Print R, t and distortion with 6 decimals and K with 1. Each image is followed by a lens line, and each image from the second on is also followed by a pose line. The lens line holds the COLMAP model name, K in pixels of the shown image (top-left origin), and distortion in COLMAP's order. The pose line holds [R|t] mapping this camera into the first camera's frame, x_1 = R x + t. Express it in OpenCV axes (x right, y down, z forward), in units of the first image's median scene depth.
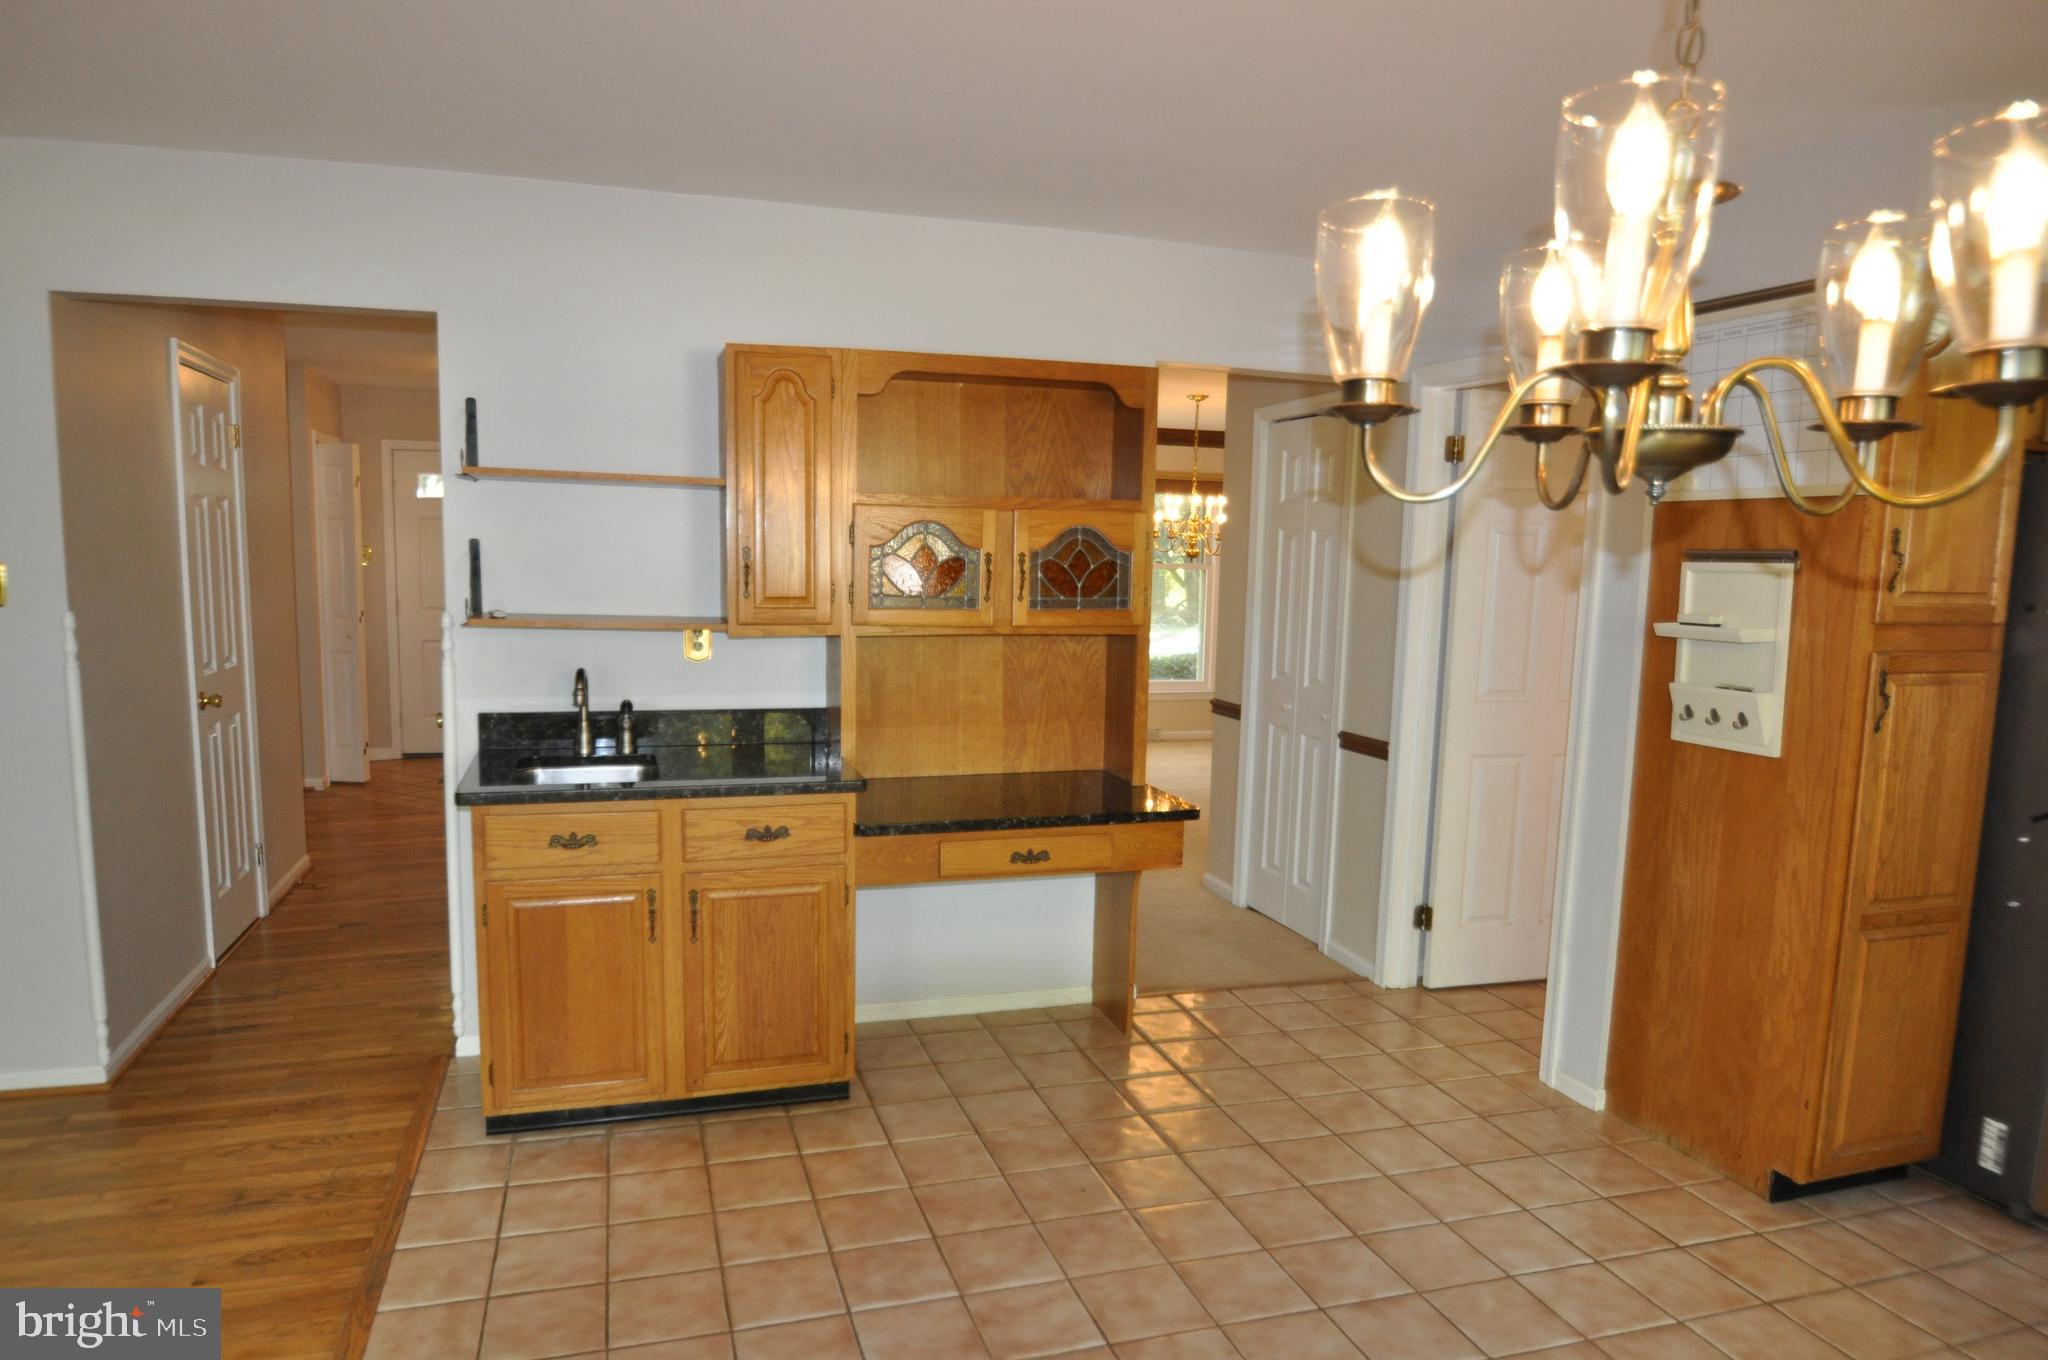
lens RADIAL K [[1281.7, 0, 1026.8], [0, 1281.7, 697.5], [0, 0, 1]] dist [-0.019218, 0.000345]
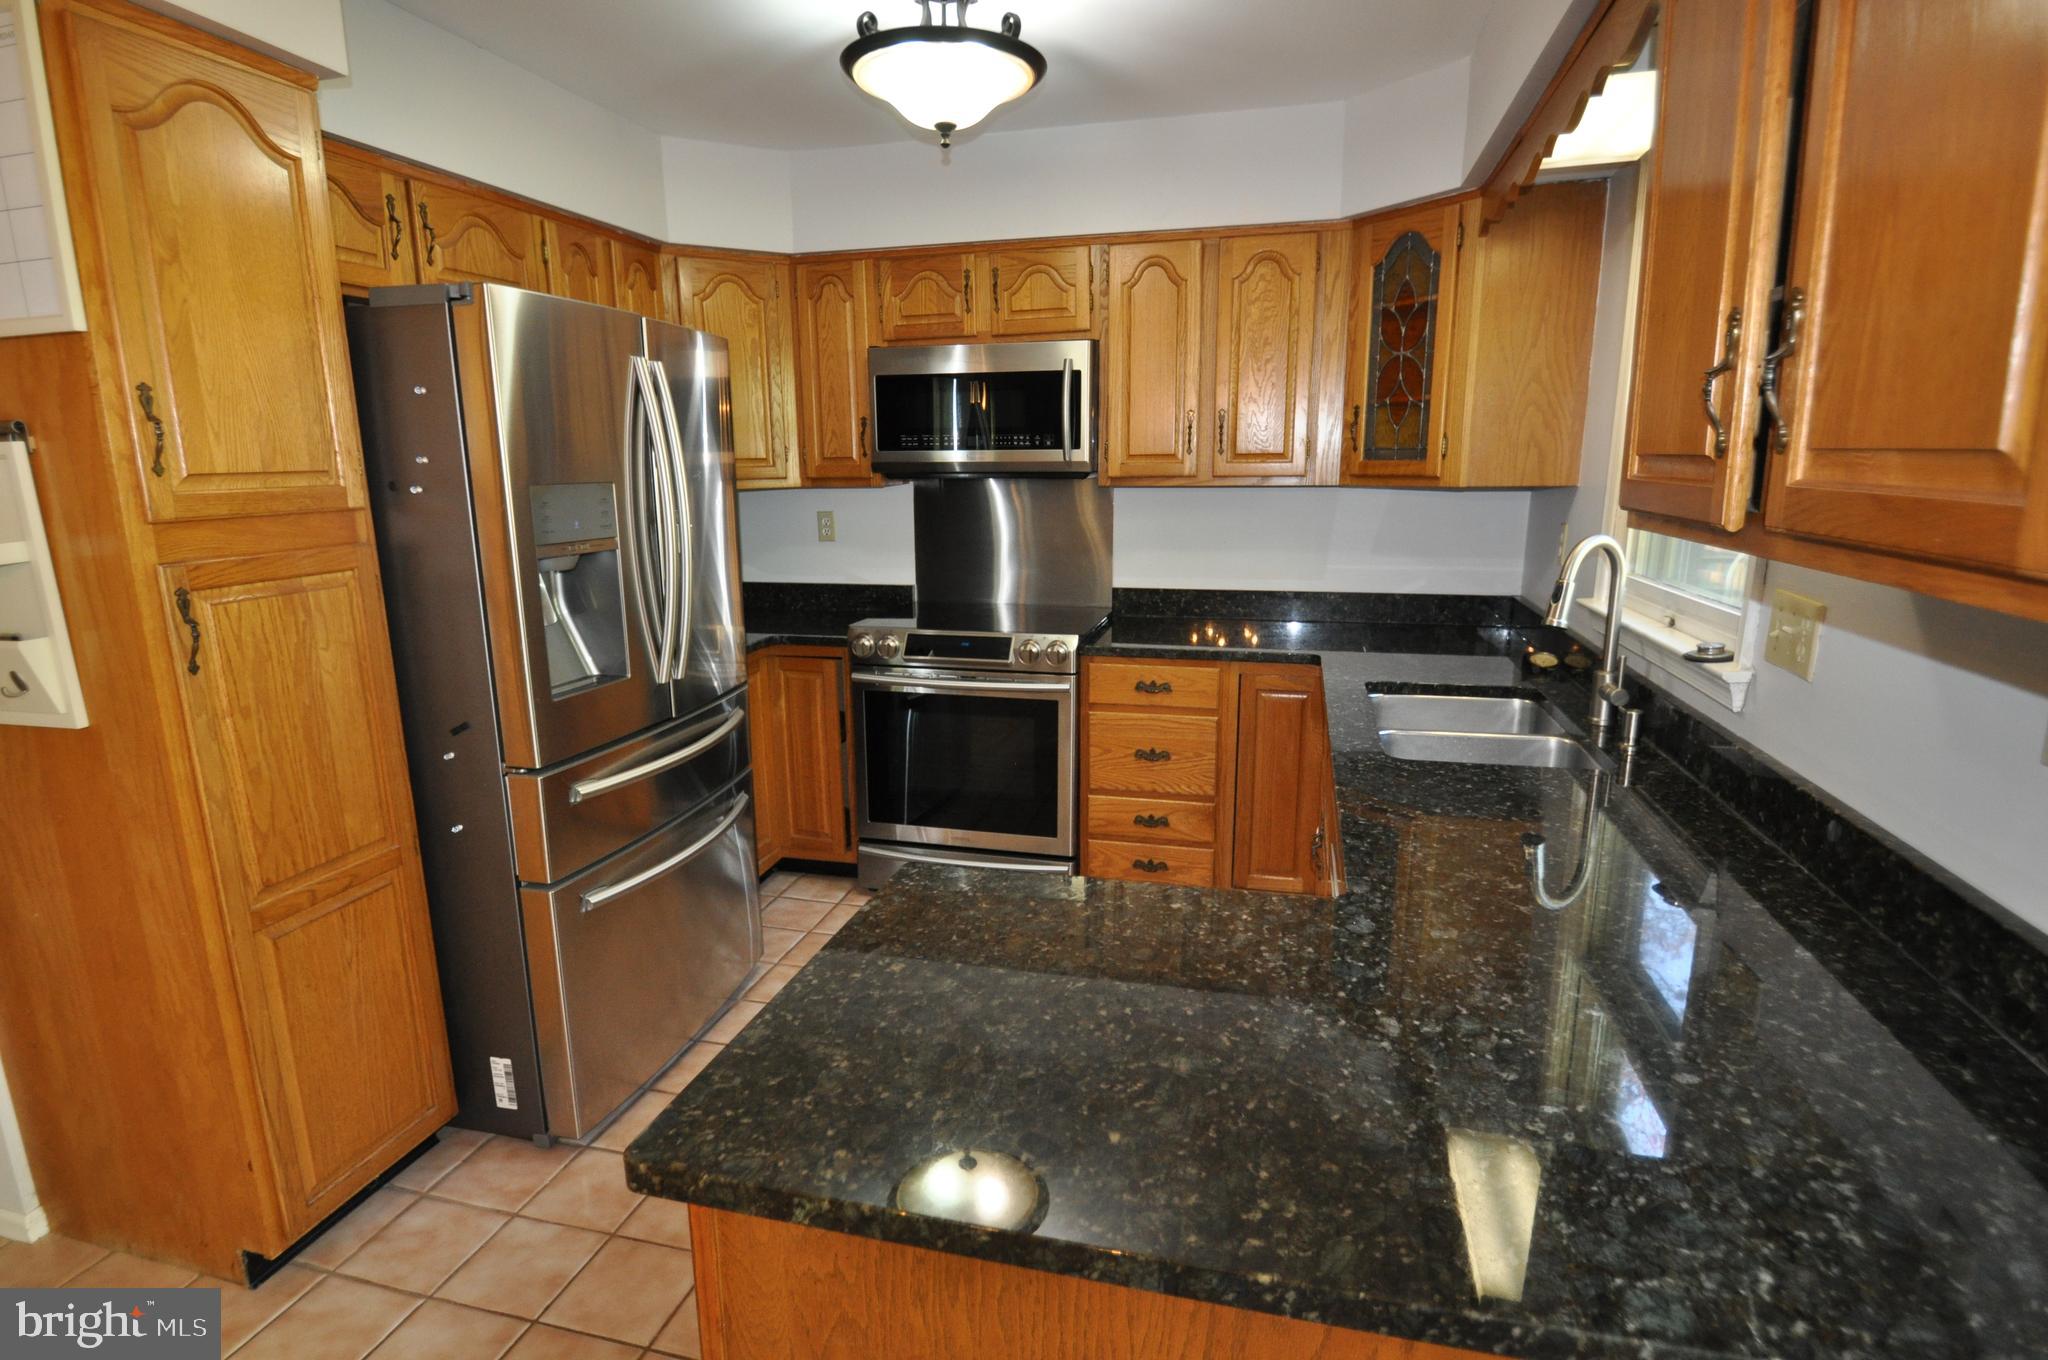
lens RADIAL K [[1049.8, 0, 1019.3], [0, 1049.8, 678.2], [0, 0, 1]] dist [-0.001193, -0.000709]
pose [[0.546069, -0.204553, 0.812383, 0.426494], [0.129379, 0.978689, 0.159461, -0.004304], [-0.827689, 0.018029, 0.560897, 0.271603]]
